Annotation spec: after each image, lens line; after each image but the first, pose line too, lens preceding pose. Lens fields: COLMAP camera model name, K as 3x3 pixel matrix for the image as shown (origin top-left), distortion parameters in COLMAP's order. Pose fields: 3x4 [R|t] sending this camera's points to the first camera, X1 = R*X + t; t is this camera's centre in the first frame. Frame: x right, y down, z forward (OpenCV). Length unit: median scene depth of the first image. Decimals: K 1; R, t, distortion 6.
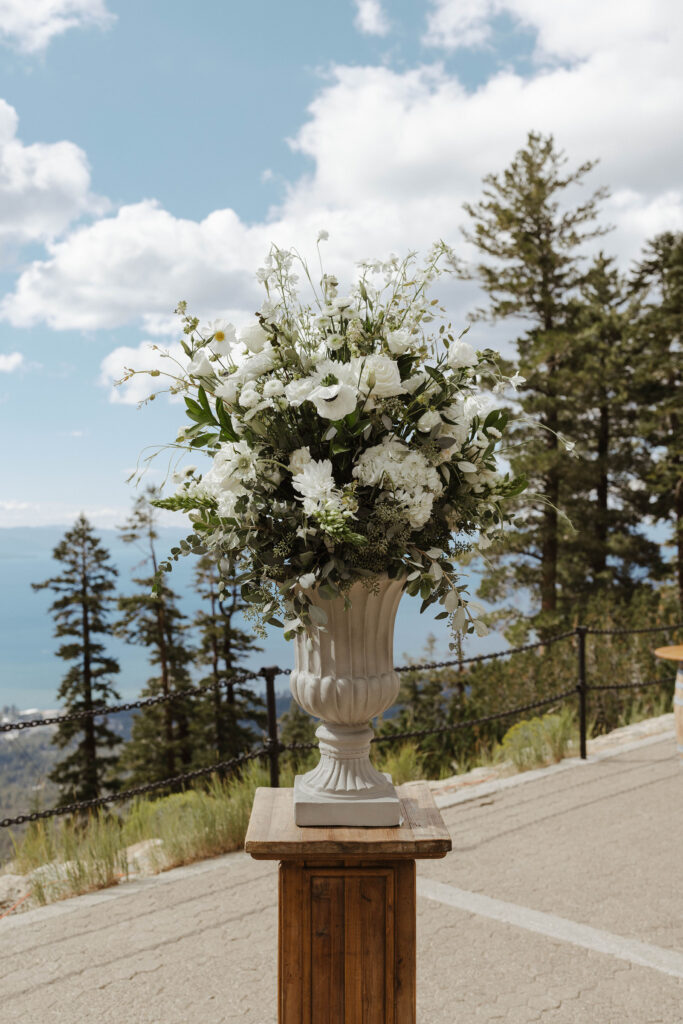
lens RADIAL K [[1022.9, 0, 341.5], [0, 1022.9, 512.0], [0, 0, 1]] dist [0.000883, -0.002257]
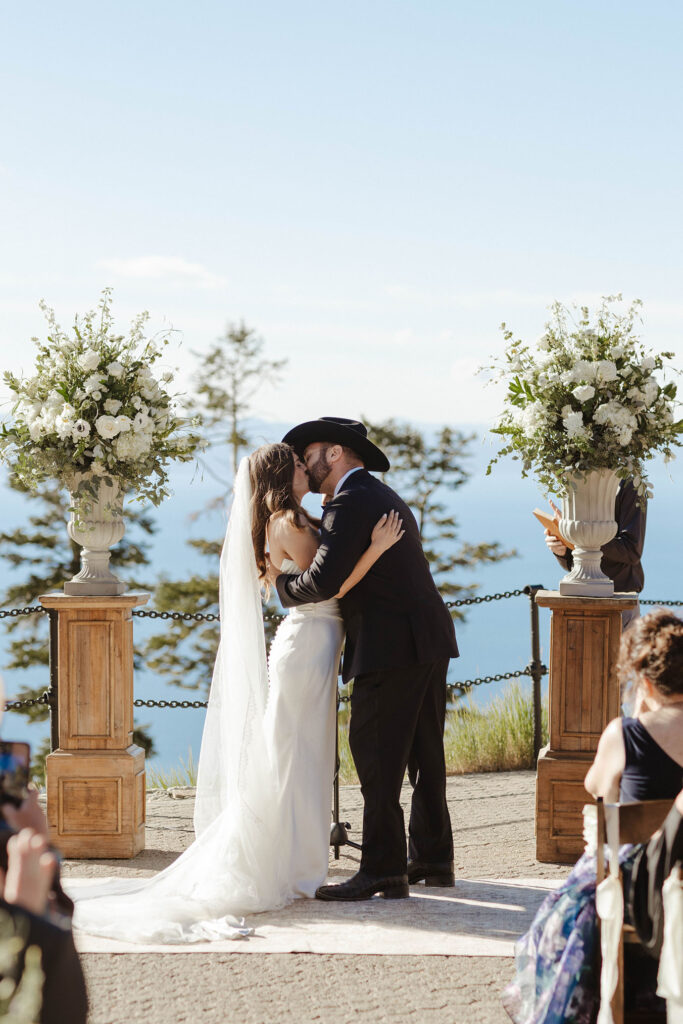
lens RADIAL K [[2410.4, 0, 341.5], [0, 2410.4, 512.0], [0, 0, 1]] dist [0.029702, 0.261074]
pose [[0.990090, 0.026934, -0.137824, 0.178040], [-0.020036, 0.998488, 0.051193, -0.084864], [0.138995, -0.047924, 0.989133, -3.728726]]
